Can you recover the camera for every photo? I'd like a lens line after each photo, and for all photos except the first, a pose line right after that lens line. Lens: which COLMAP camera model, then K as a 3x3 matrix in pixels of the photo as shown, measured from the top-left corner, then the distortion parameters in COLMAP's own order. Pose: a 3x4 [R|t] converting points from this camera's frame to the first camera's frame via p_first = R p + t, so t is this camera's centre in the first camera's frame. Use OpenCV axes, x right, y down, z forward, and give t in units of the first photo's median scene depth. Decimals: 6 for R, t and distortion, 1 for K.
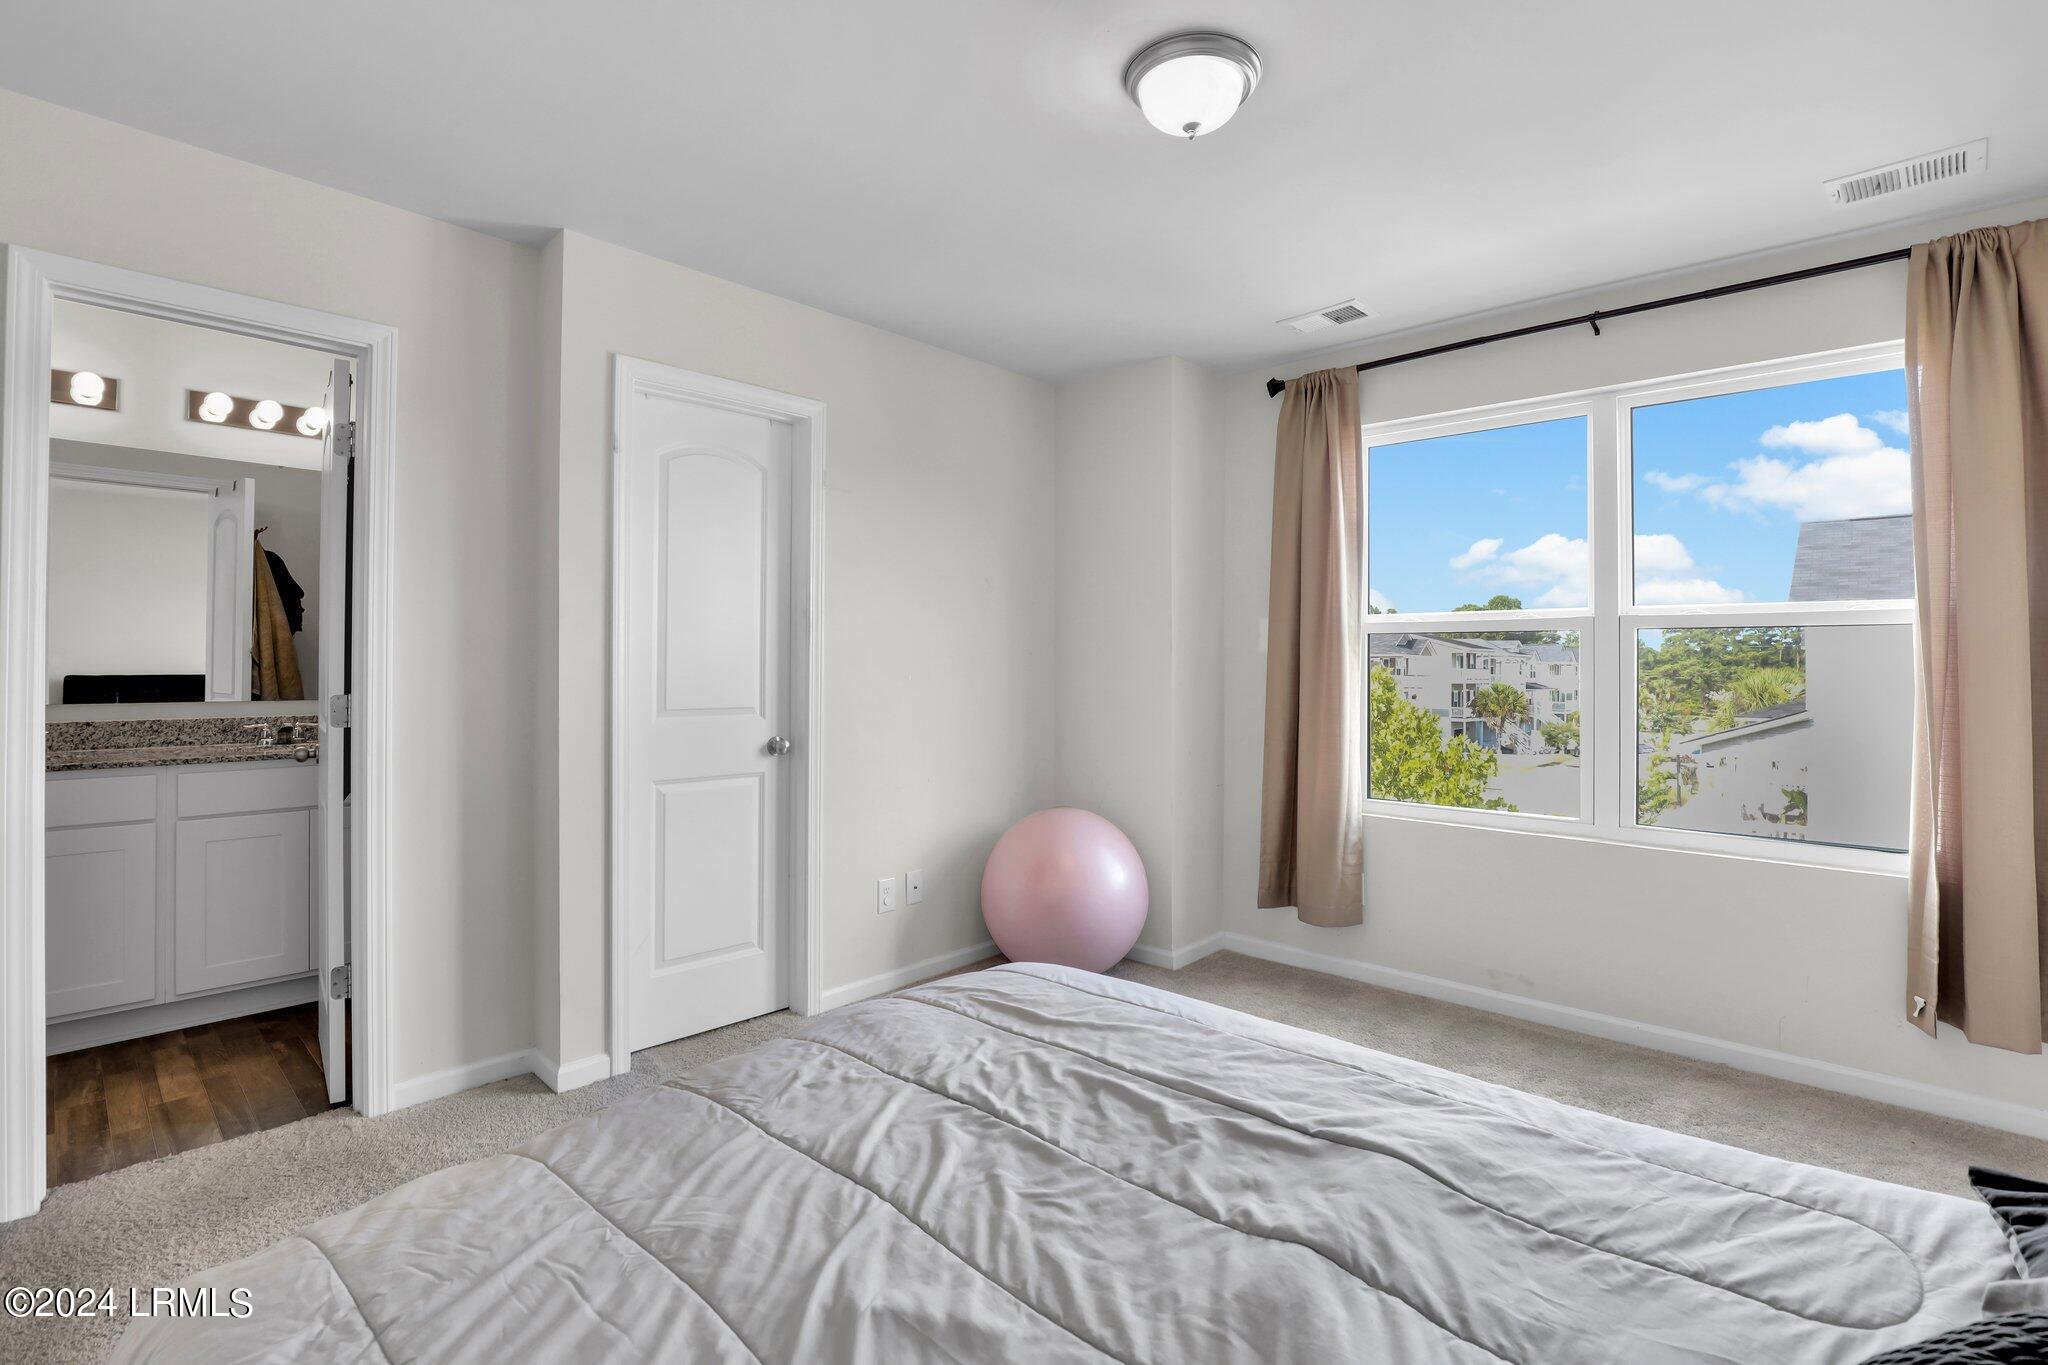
lens RADIAL K [[947.5, 0, 1036.5], [0, 947.5, 659.9], [0, 0, 1]] dist [-0.027791, 0.000825]
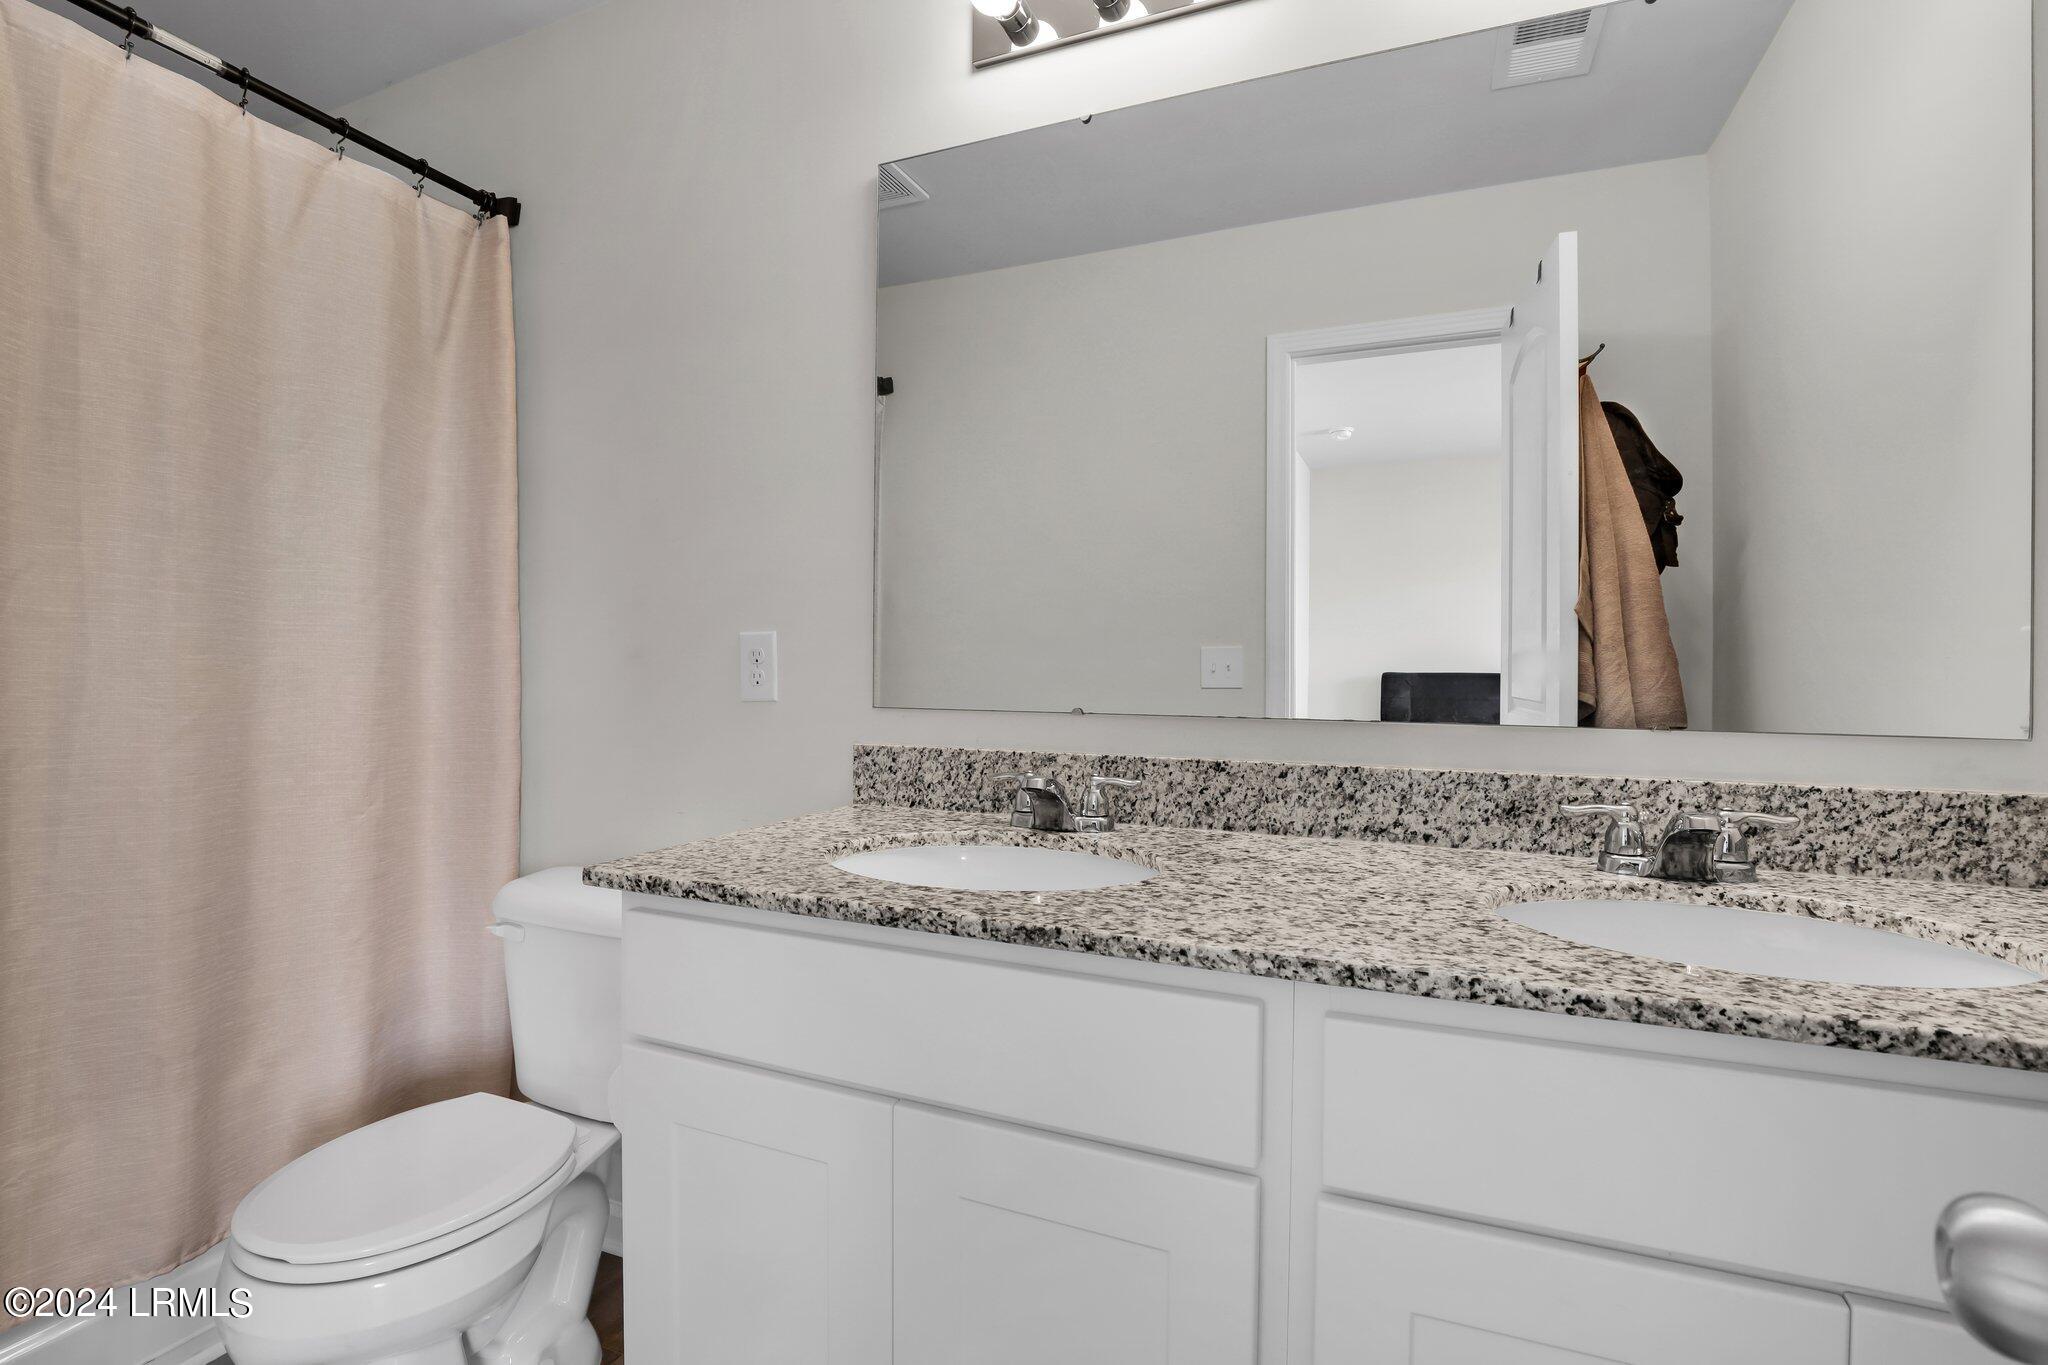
lens RADIAL K [[940.2, 0, 1024.0], [0, 940.2, 682.5], [0, 0, 1]] dist [-0.030325, 0.000407]
pose [[0.338939, 0.009569, -0.940760, -0.585179], [-0.004477, 0.999953, 0.008558, 0.025423], [0.940798, 0.001311, 0.338966, 0.682131]]
